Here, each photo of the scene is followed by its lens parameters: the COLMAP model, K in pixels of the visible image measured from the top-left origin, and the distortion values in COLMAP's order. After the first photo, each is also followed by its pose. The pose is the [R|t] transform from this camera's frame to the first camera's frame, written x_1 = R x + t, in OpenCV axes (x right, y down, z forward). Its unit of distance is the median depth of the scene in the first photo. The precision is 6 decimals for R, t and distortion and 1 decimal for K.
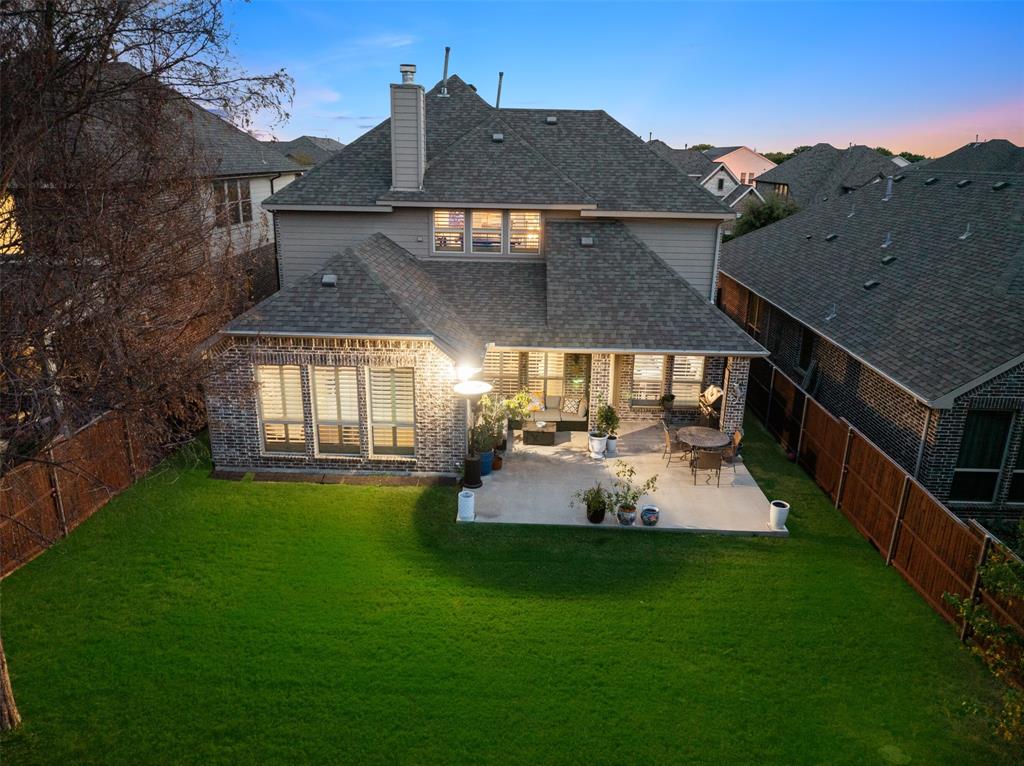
lens RADIAL K [[722.1, 0, 520.3], [0, 722.1, 386.8], [0, 0, 1]] dist [-0.037019, -0.007533]
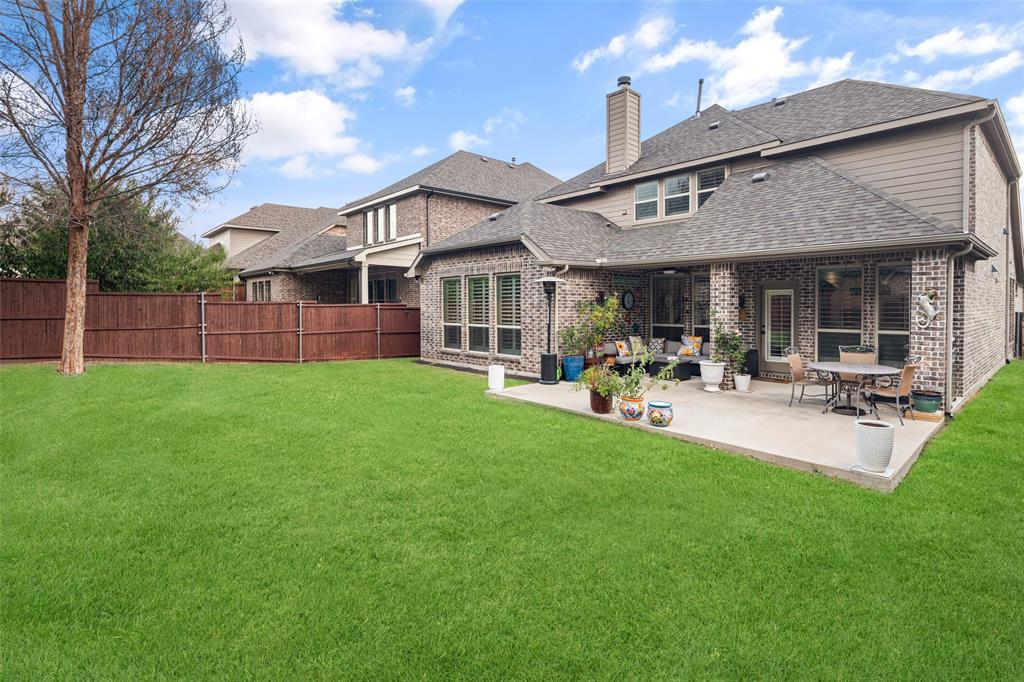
lens RADIAL K [[500.0, 0, 509.5], [0, 500.0, 309.5], [0, 0, 1]] dist [0.006685, -0.002913]
pose [[0.681980, -0.015416, -0.731209, 0.399759], [-0.206545, 0.955022, -0.212774, 0.194013], [0.701600, 0.296135, 0.648121, 0.471847]]
